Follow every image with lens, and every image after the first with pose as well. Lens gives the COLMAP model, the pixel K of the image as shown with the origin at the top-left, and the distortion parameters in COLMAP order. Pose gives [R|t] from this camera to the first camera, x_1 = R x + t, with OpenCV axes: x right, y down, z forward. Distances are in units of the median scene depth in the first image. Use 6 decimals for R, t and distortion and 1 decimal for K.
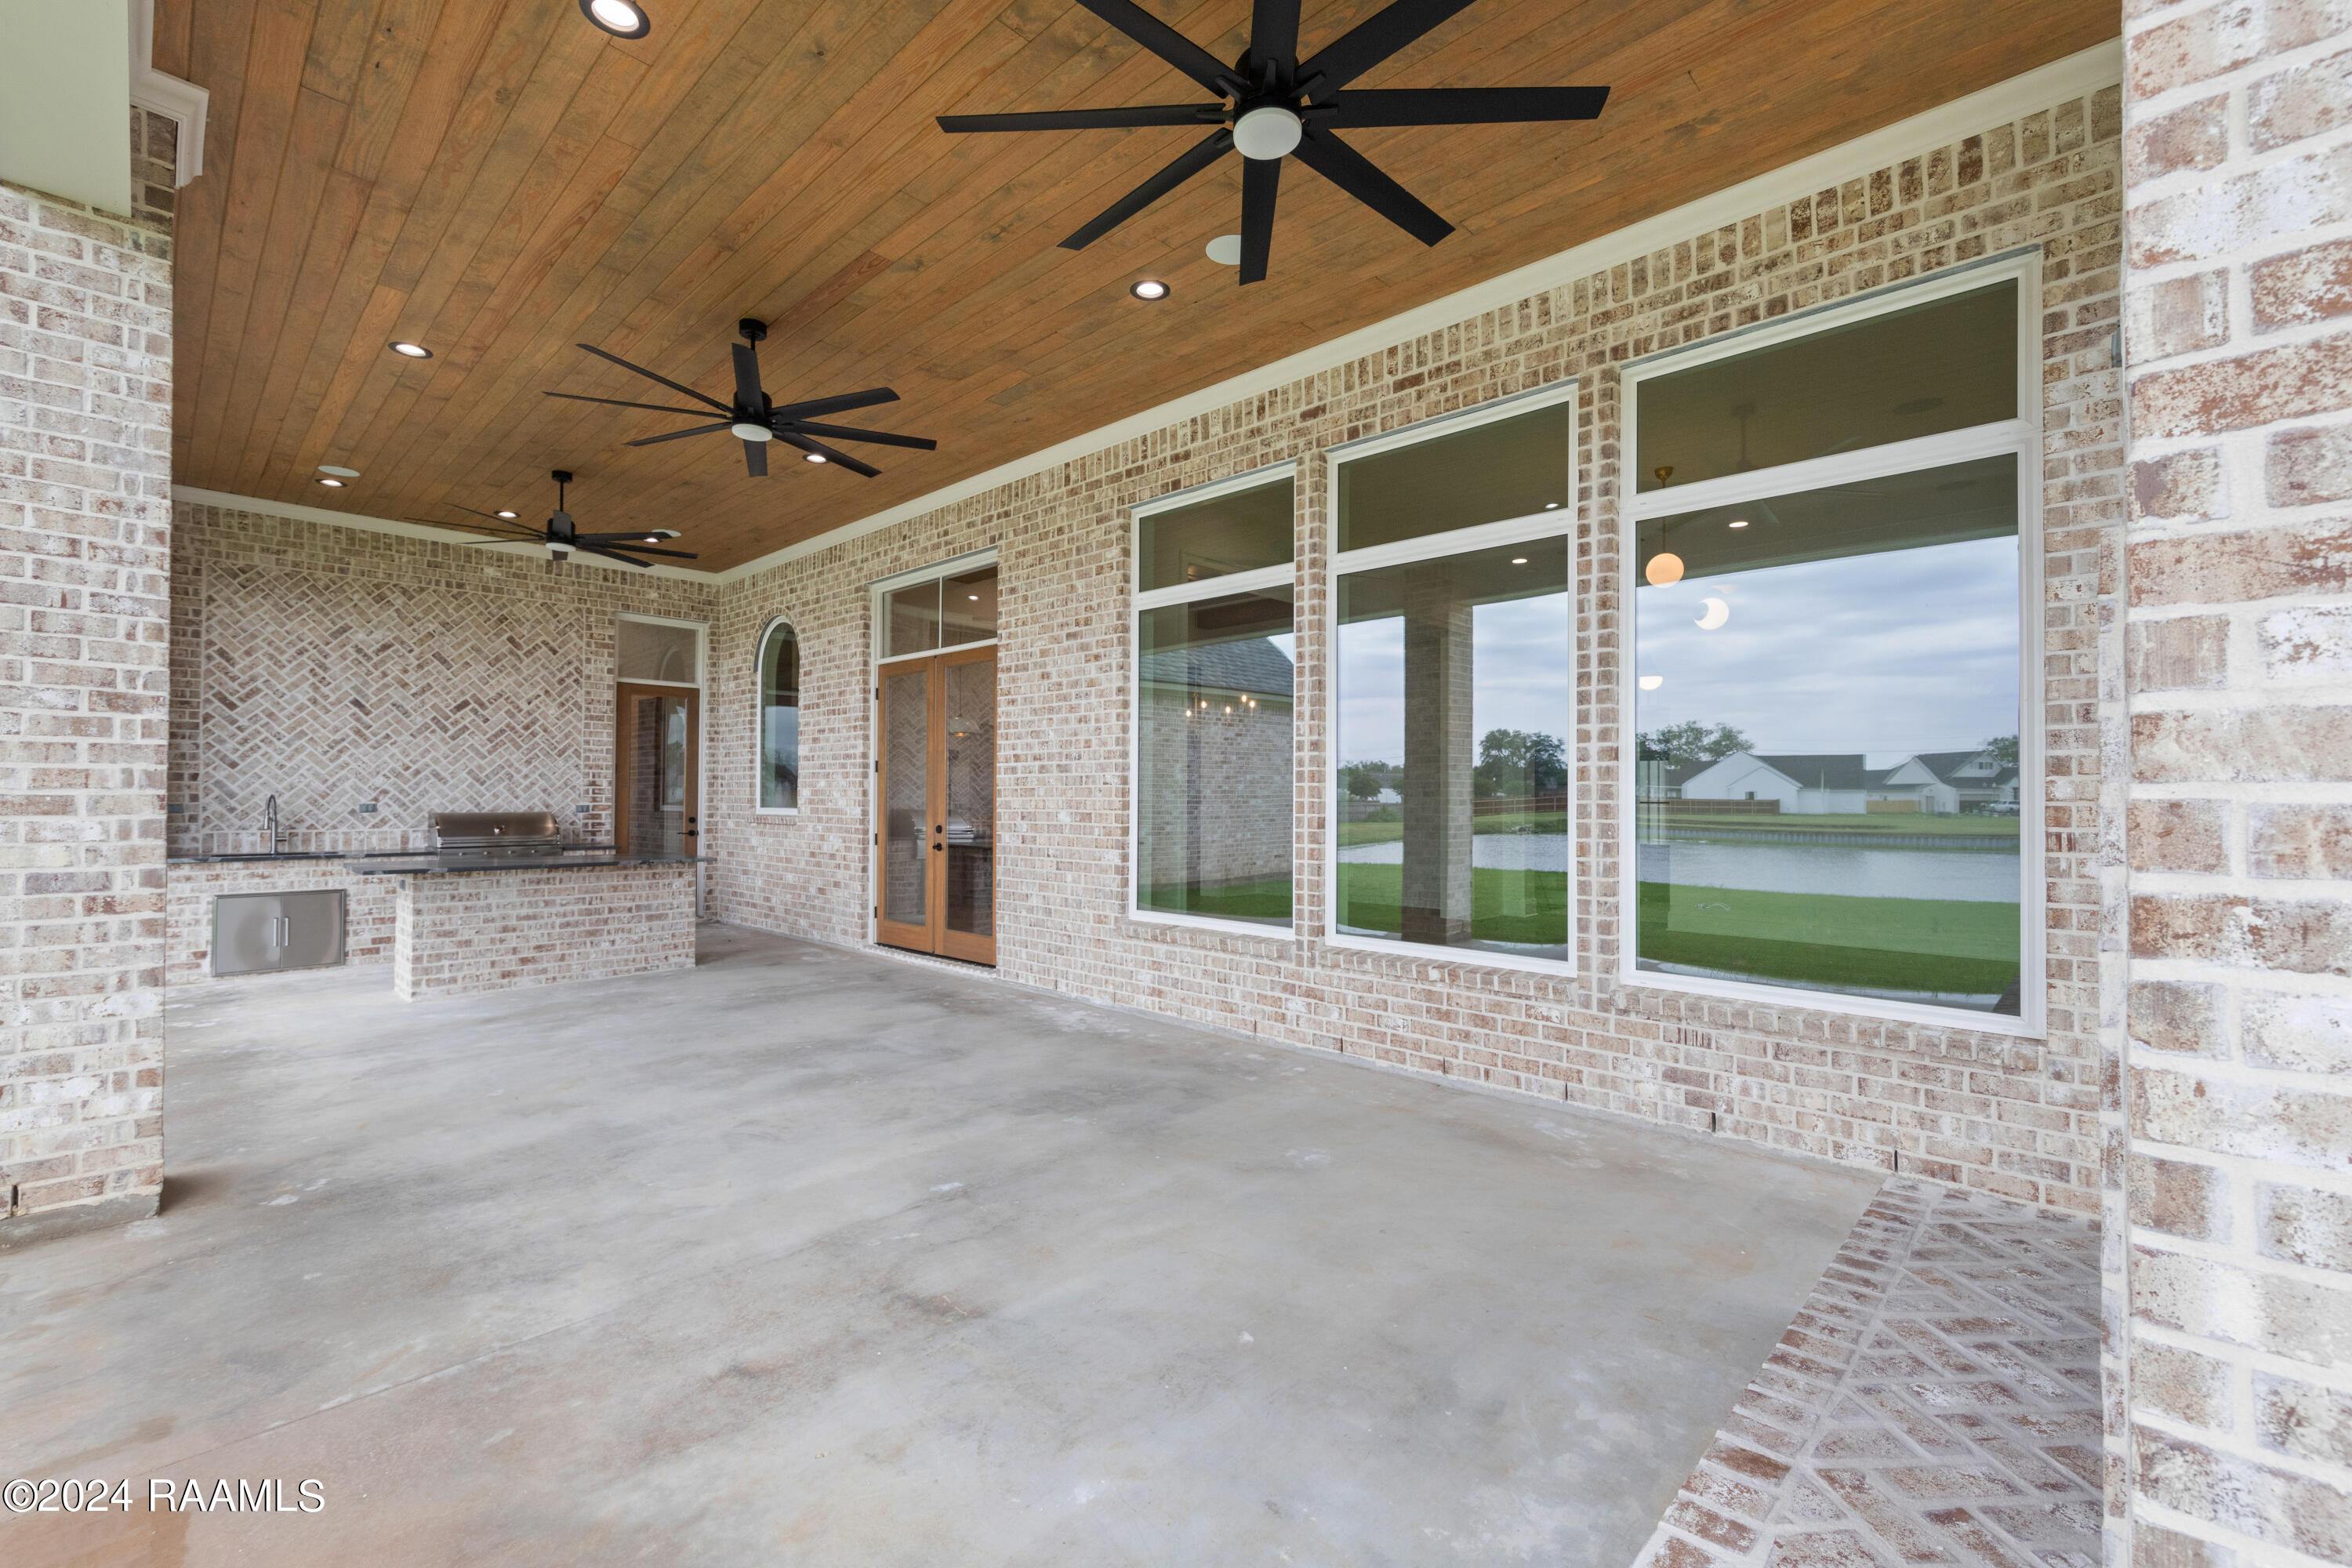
lens RADIAL K [[996.1, 0, 1180.8], [0, 996.1, 779.1], [0, 0, 1]] dist [0.007359, -0.000474]
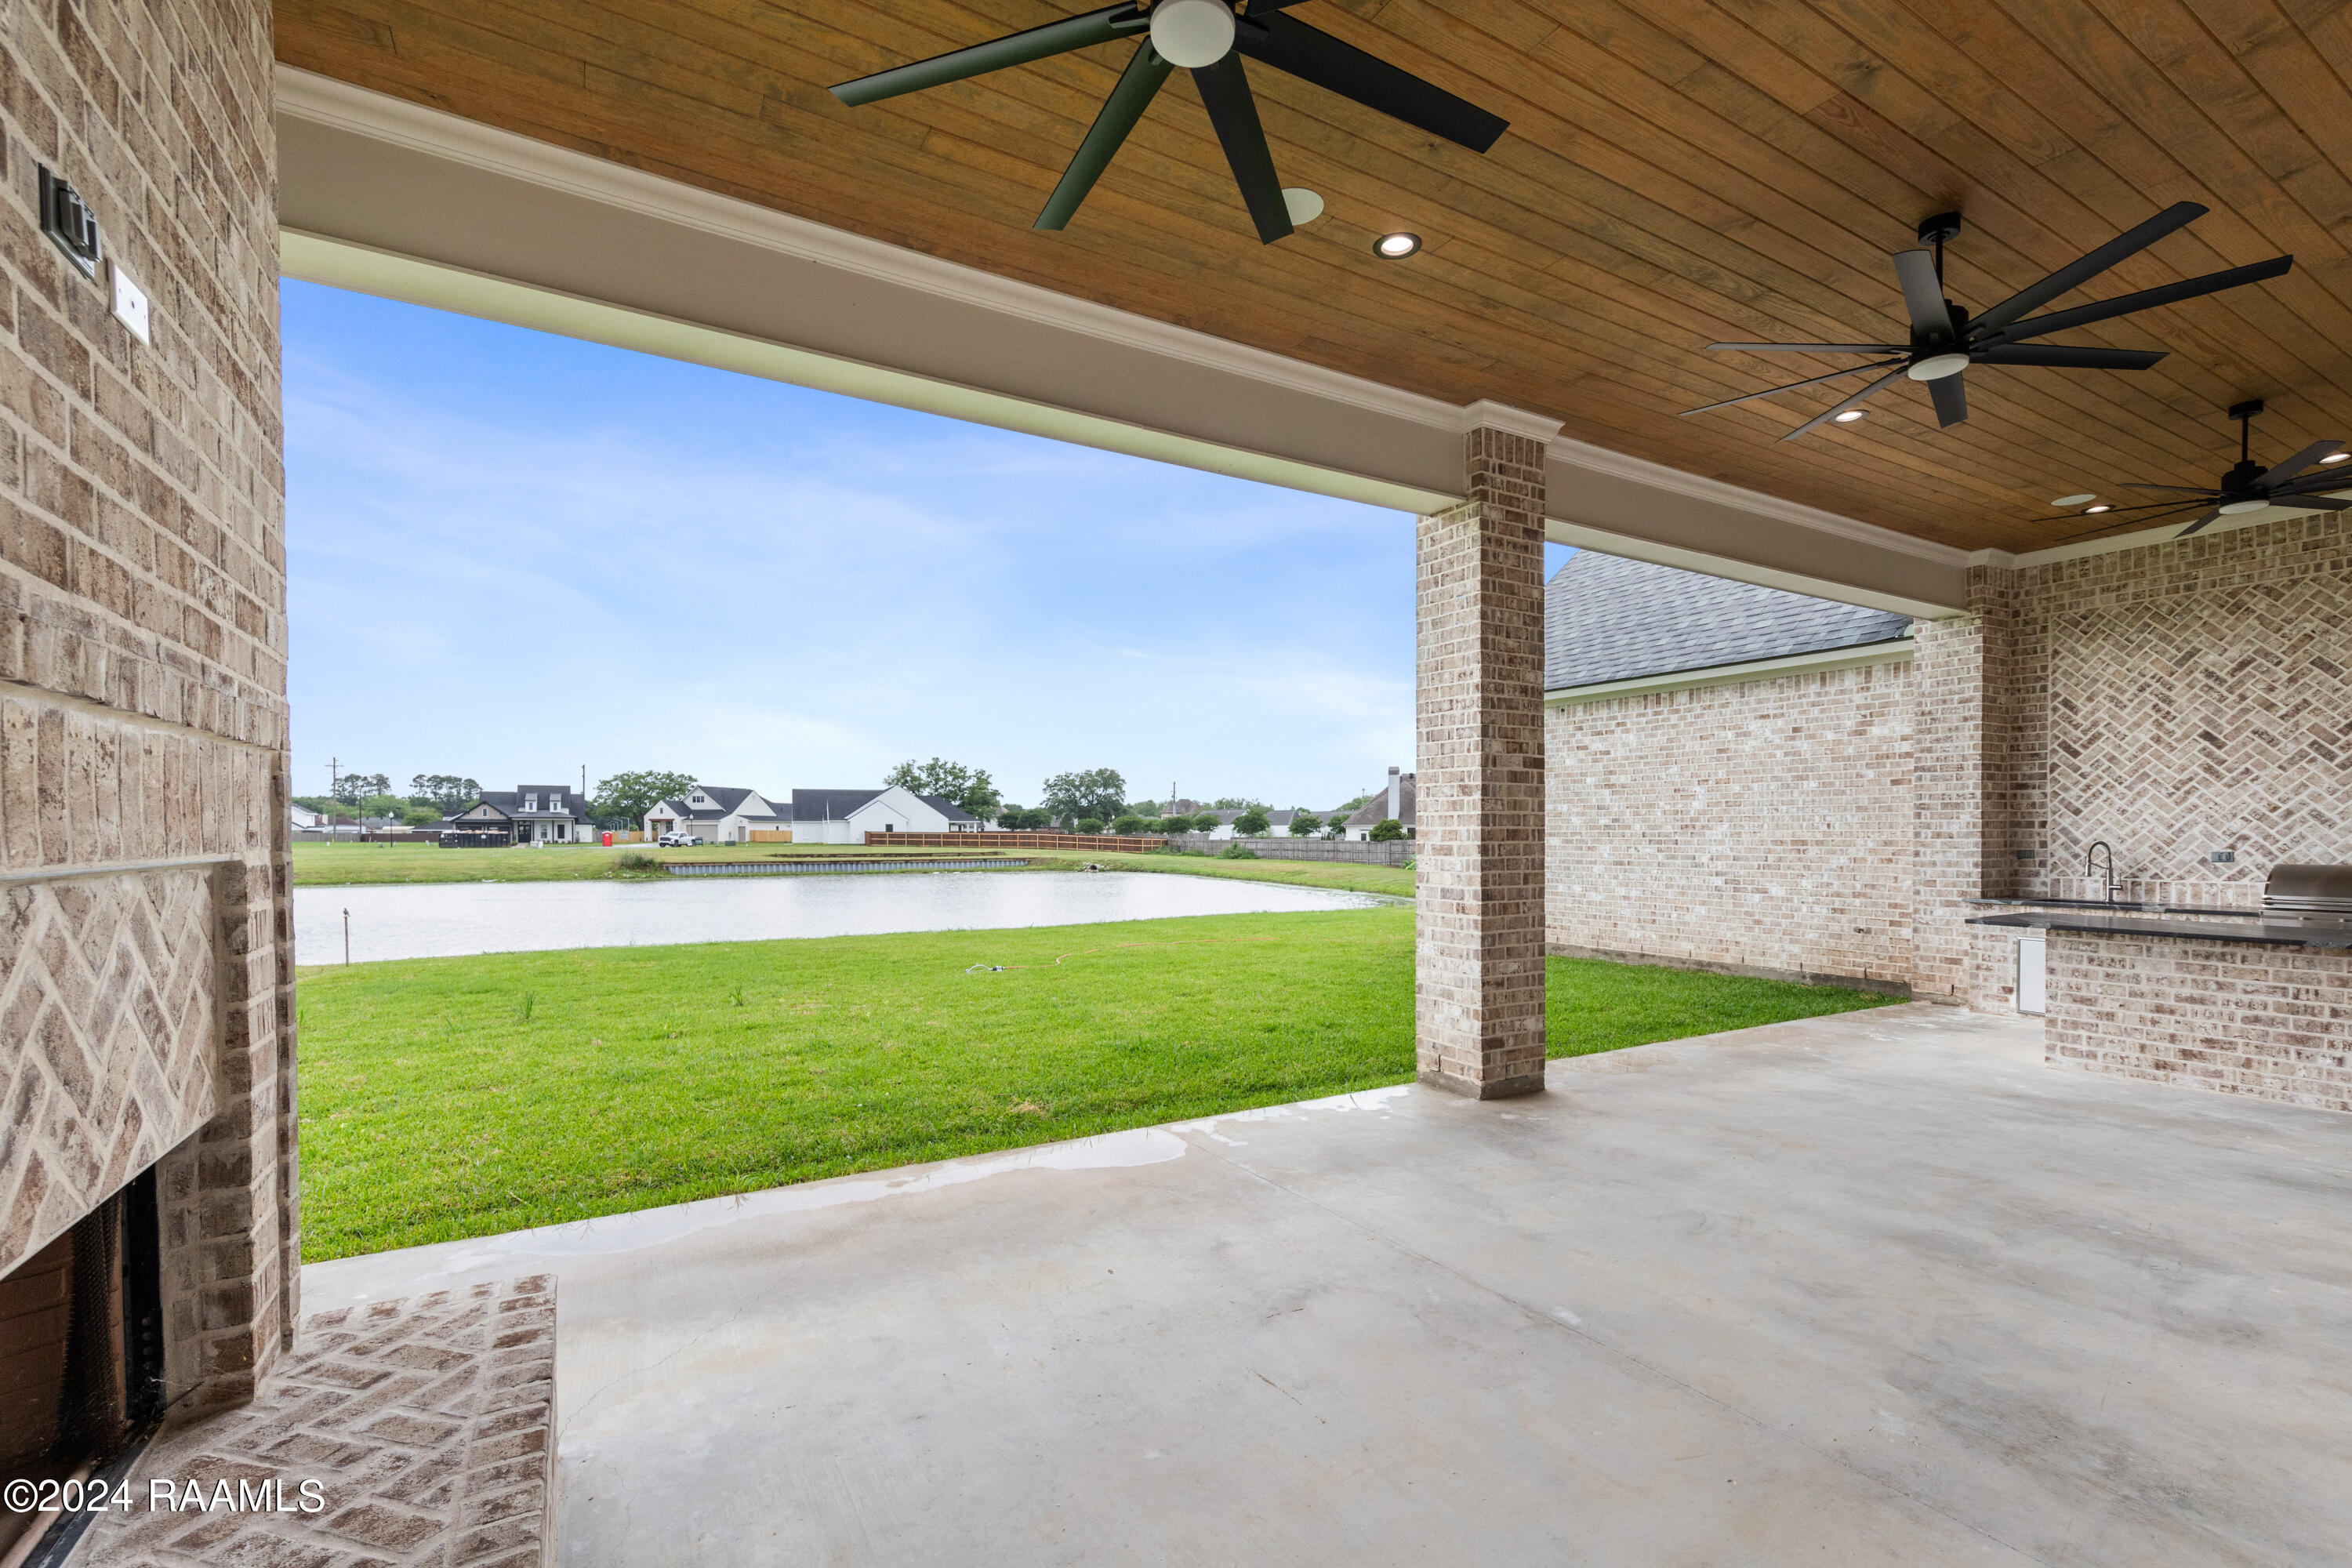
lens RADIAL K [[1016.1, 0, 1171.7], [0, 1016.1, 852.1], [0, 0, 1]] dist [0.007357, -0.000343]
pose [[-0.280607, 0.012505, -0.959741, 0.295223], [0.017349, 0.999818, 0.007955, 0.002351], [0.959666, -0.014418, -0.280773, 0.403037]]
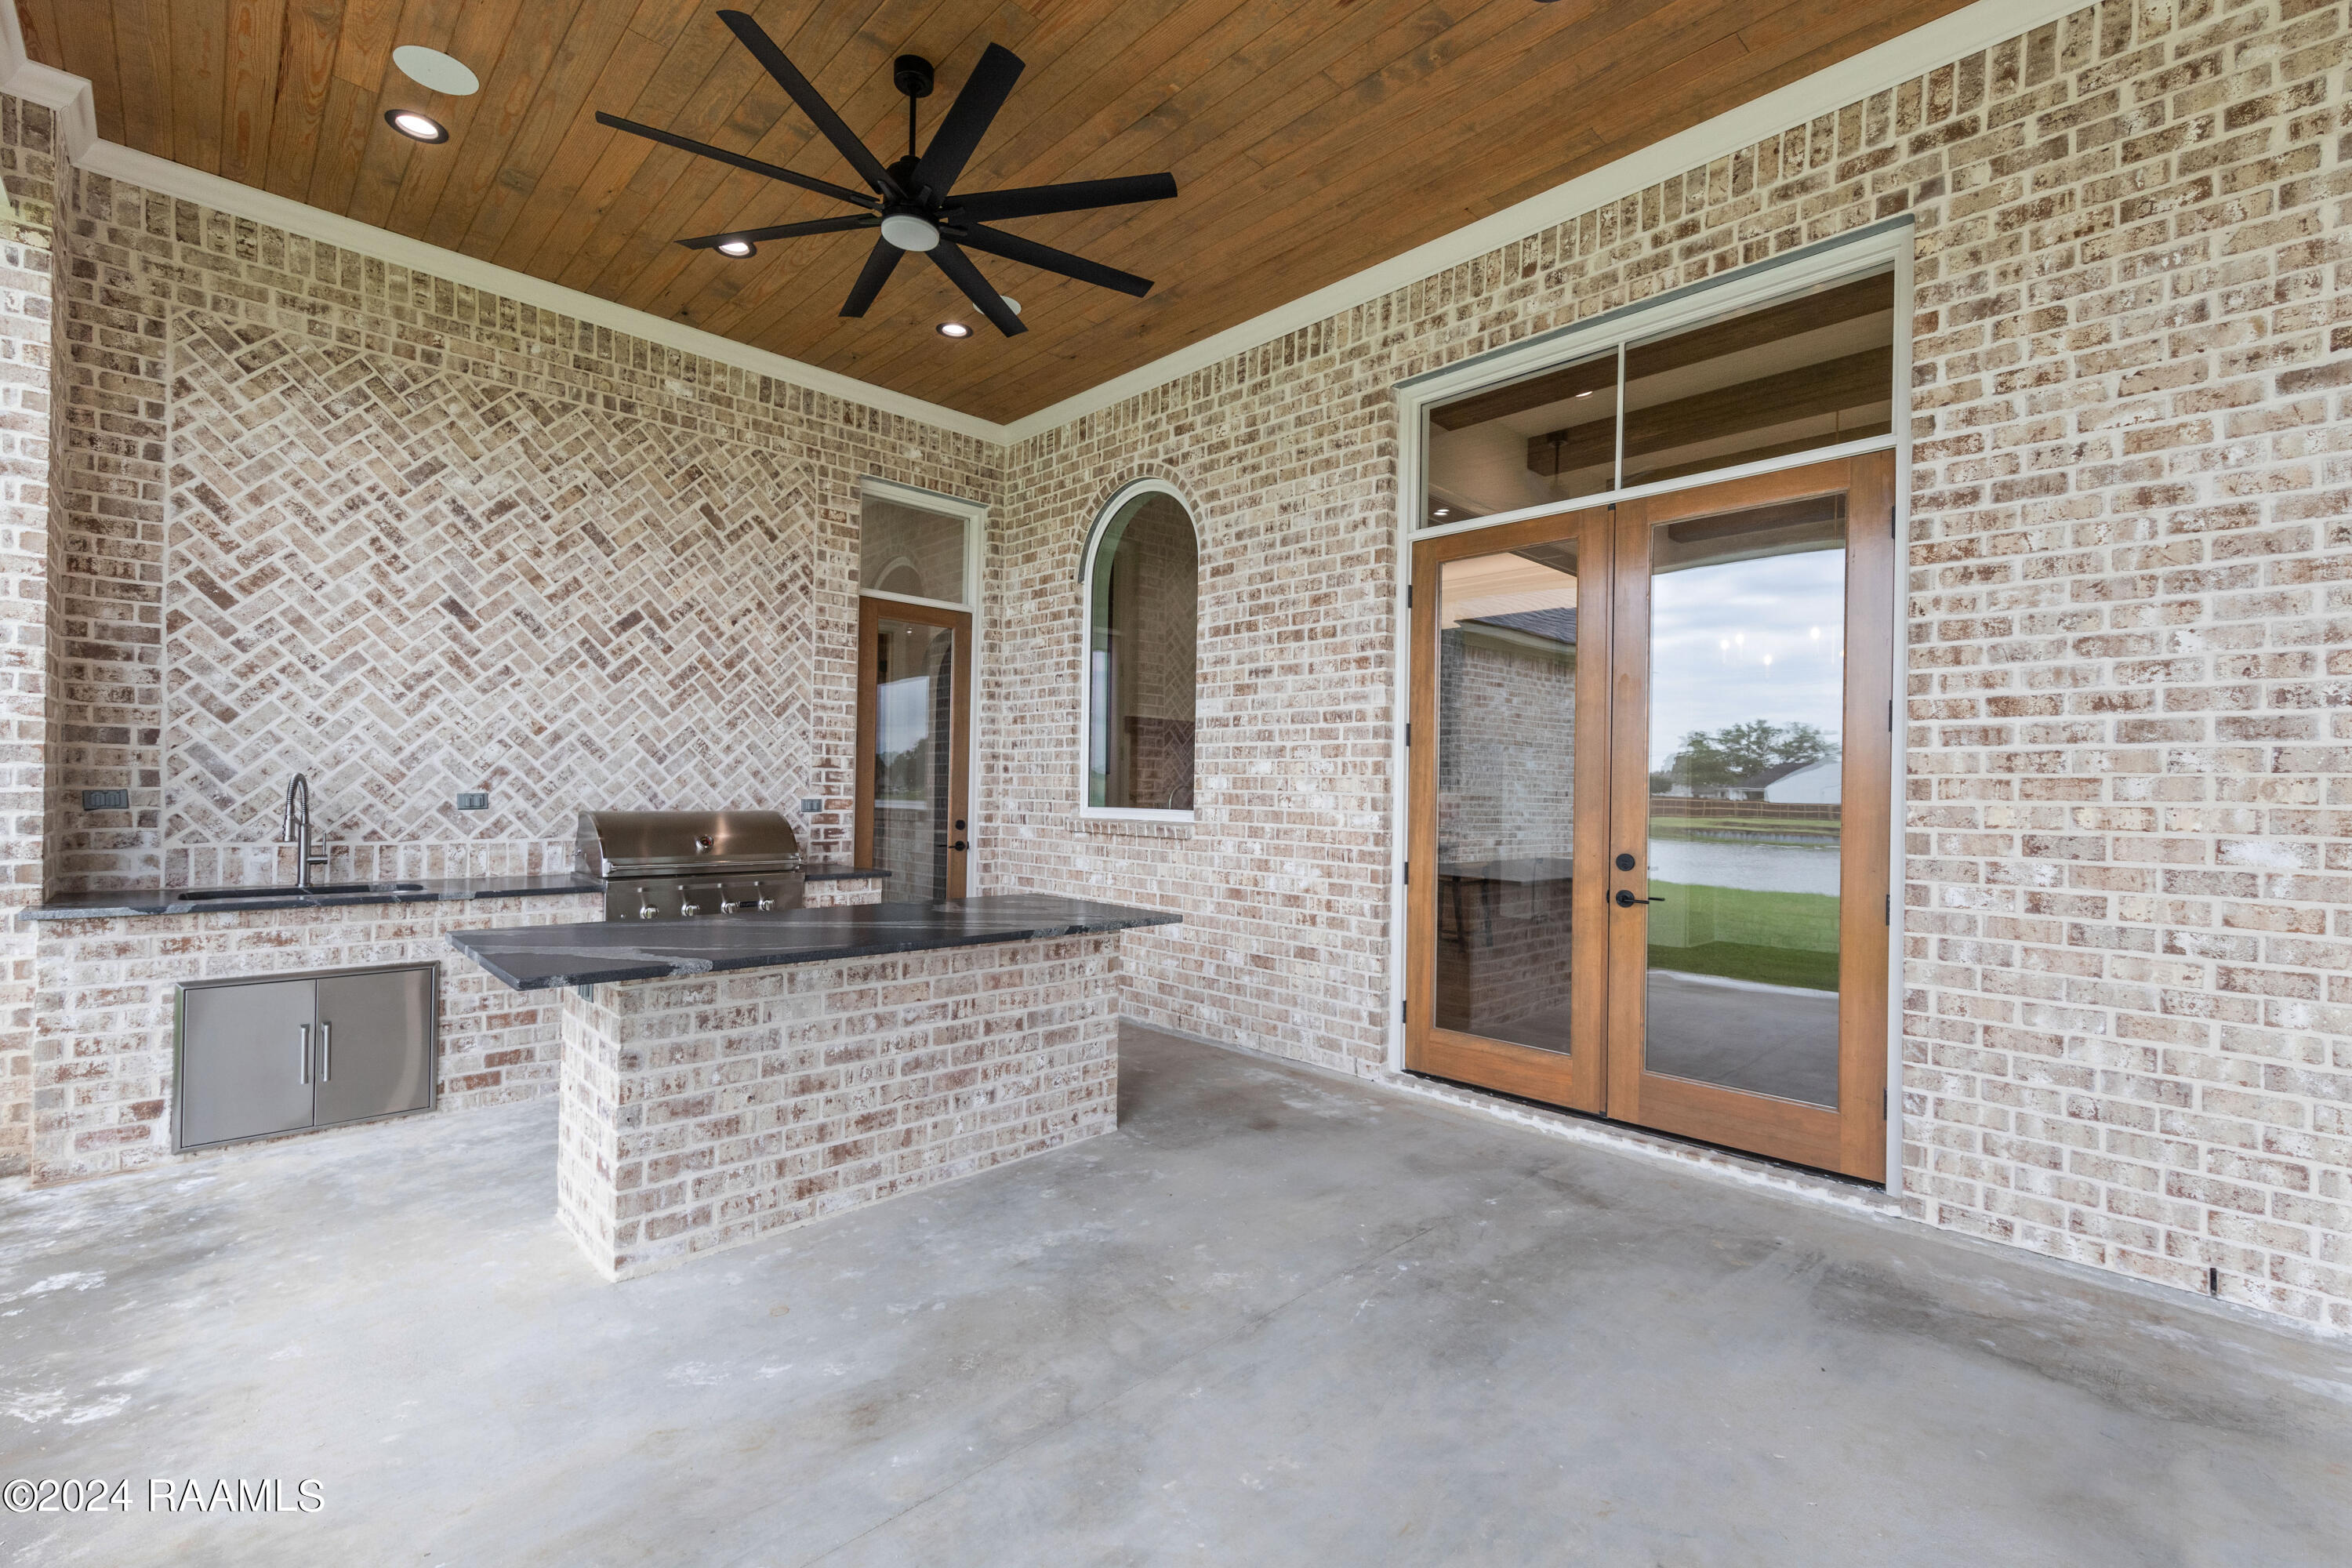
lens RADIAL K [[1017.8, 0, 1176.0], [0, 1017.8, 784.0], [0, 0, 1]] dist [0.009062, -0.000504]
pose [[0.999102, 0.012413, -0.040518, -0.428587], [-0.011997, 0.999873, 0.010487, 0.009601], [0.040643, -0.009992, 0.999124, 0.484051]]
